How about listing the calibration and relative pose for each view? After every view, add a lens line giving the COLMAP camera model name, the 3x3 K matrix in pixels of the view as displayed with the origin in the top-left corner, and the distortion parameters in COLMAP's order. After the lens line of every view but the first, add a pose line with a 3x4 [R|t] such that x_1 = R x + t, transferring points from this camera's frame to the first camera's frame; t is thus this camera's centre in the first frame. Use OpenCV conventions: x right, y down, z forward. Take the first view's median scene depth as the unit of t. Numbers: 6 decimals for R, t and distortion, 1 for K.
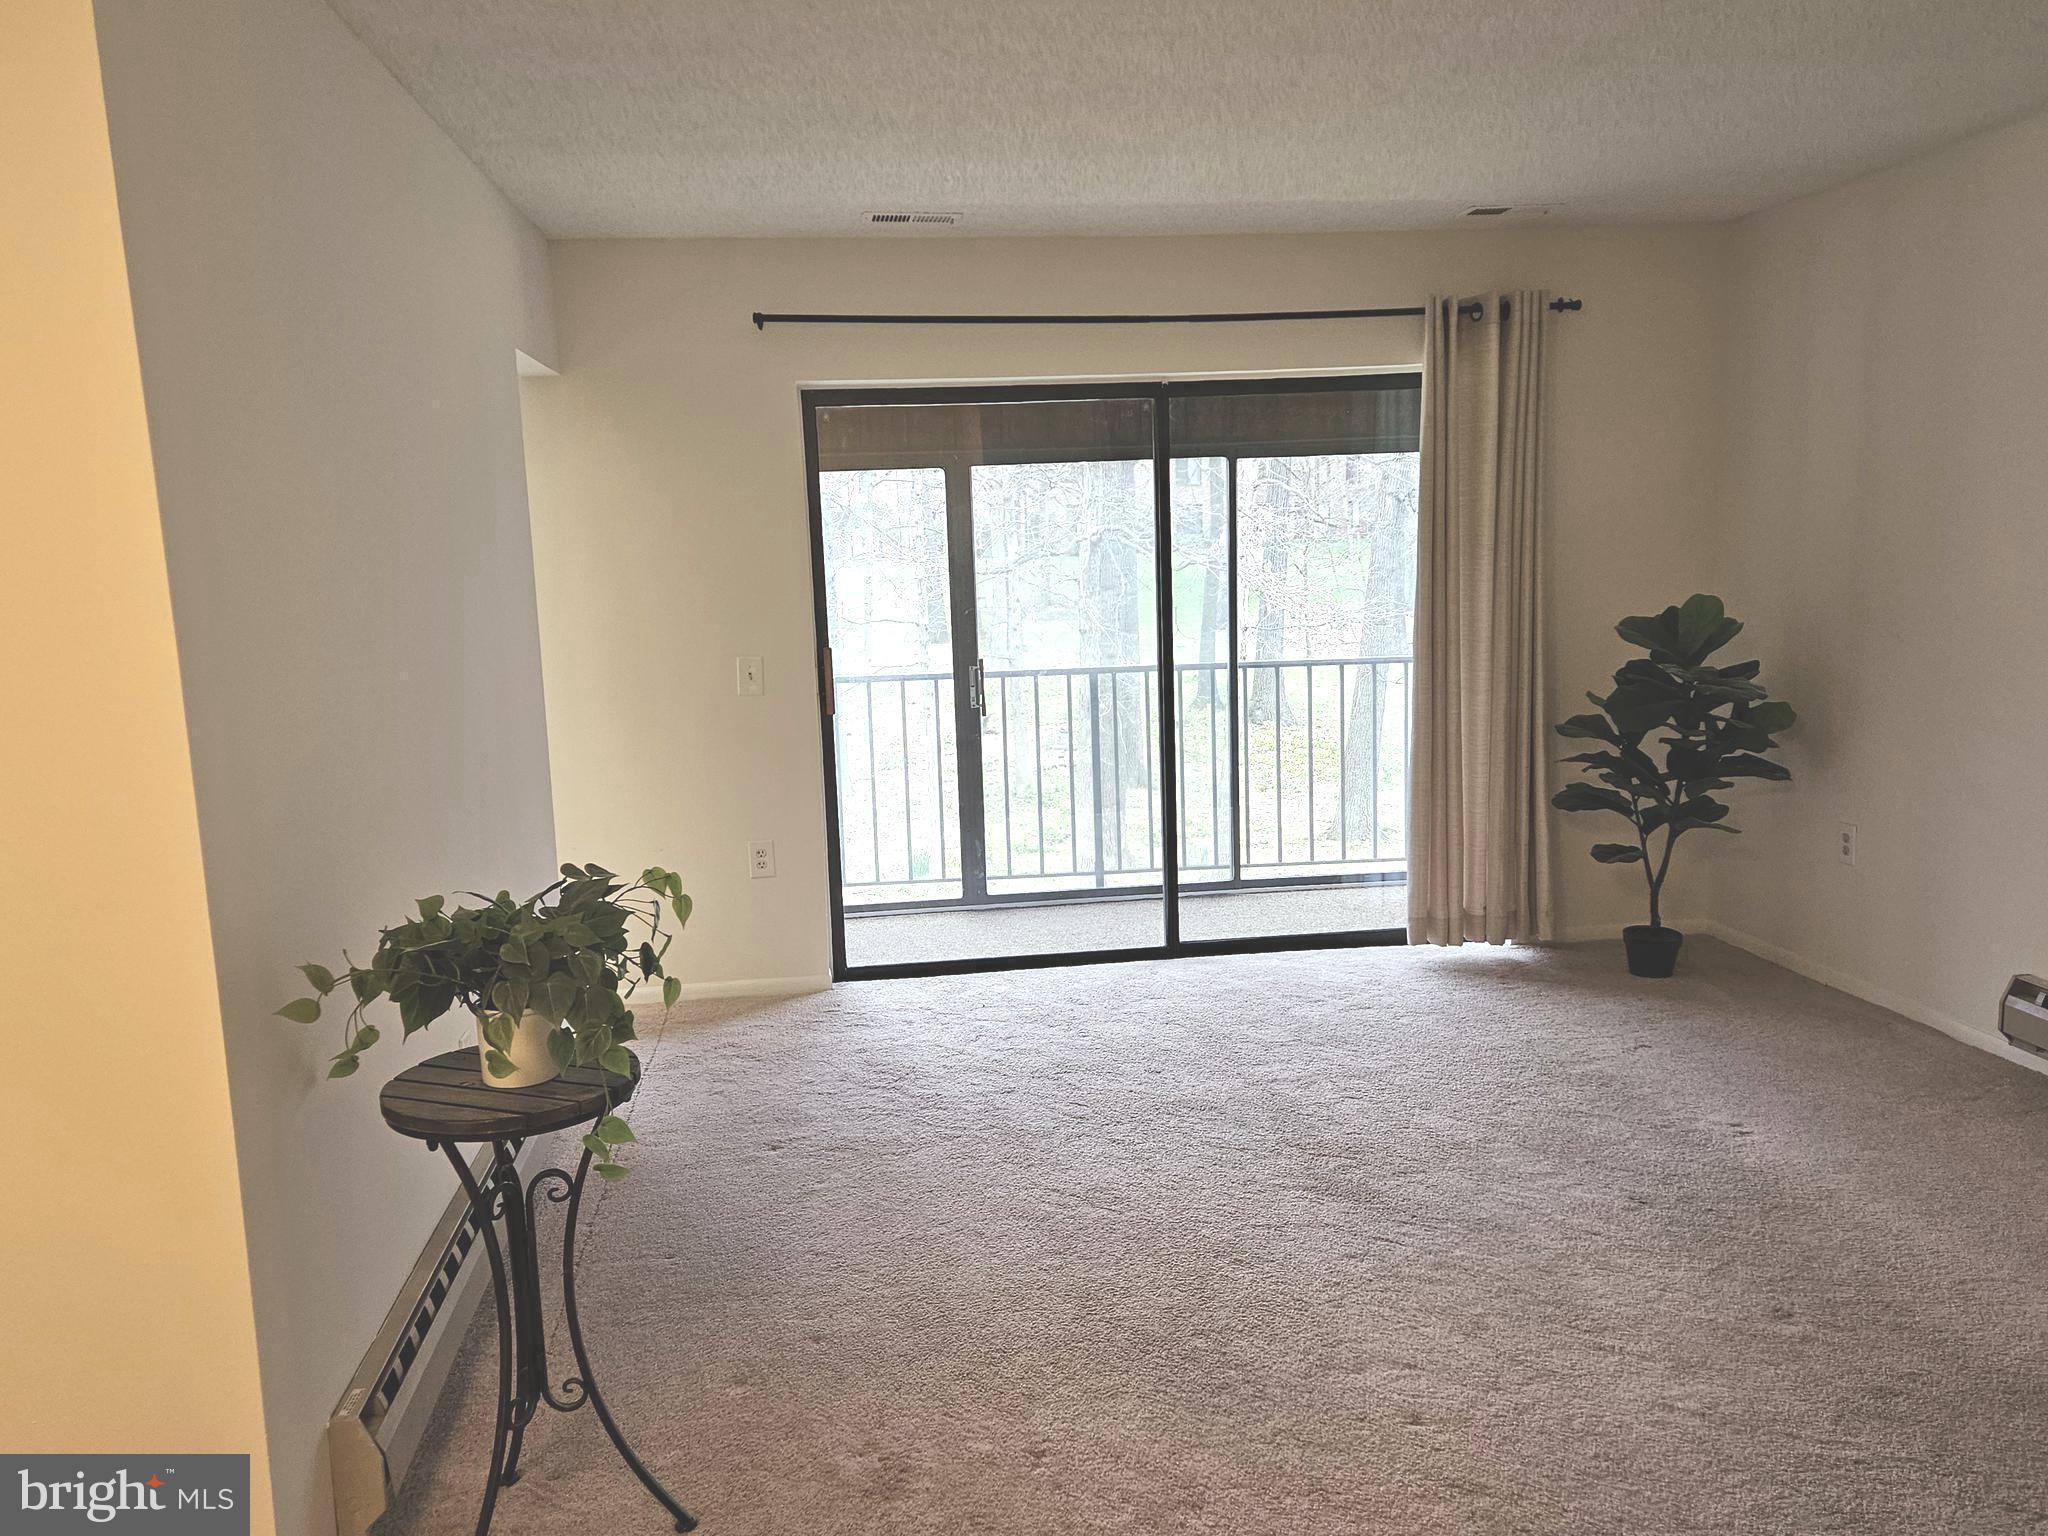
lens RADIAL K [[1494.5, 0, 1033.4], [0, 1494.5, 767.3], [0, 0, 1]] dist [0.081643, -0.094056]
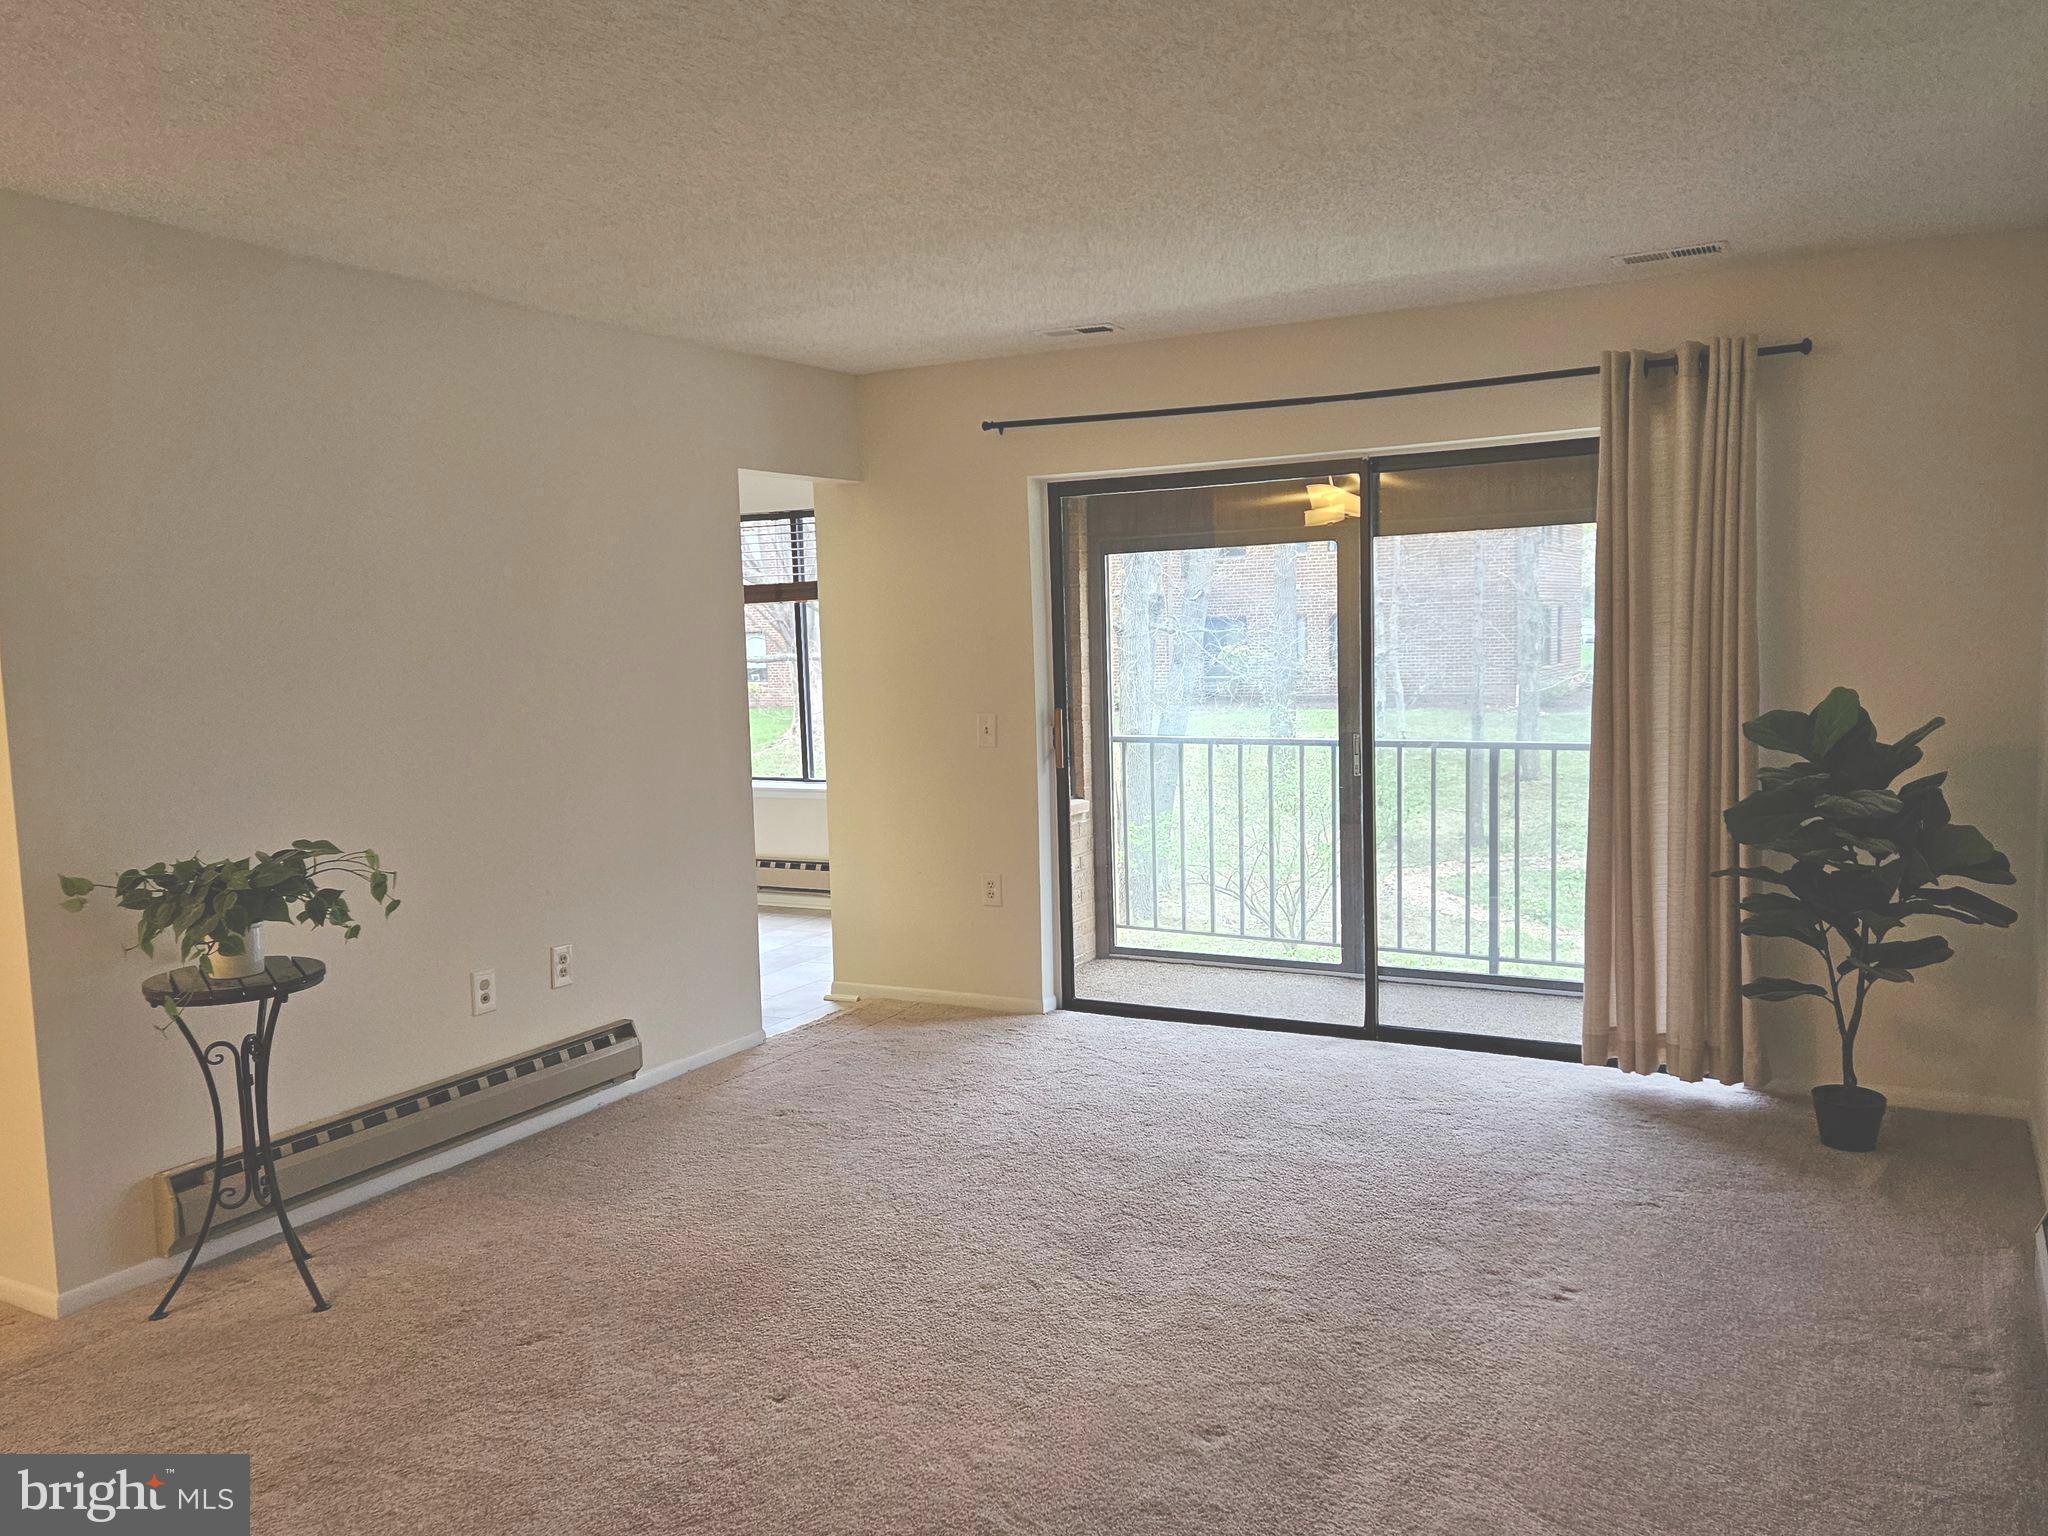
lens RADIAL K [[1494.5, 0, 1033.4], [0, 1494.5, 767.3], [0, 0, 1]] dist [0.081643, -0.094056]
pose [[0.834570, 0.062121, -0.547389, 0.469109], [-0.082534, 0.996507, -0.012744, -0.020632], [0.544685, 0.055814, 0.836781, 0.054713]]
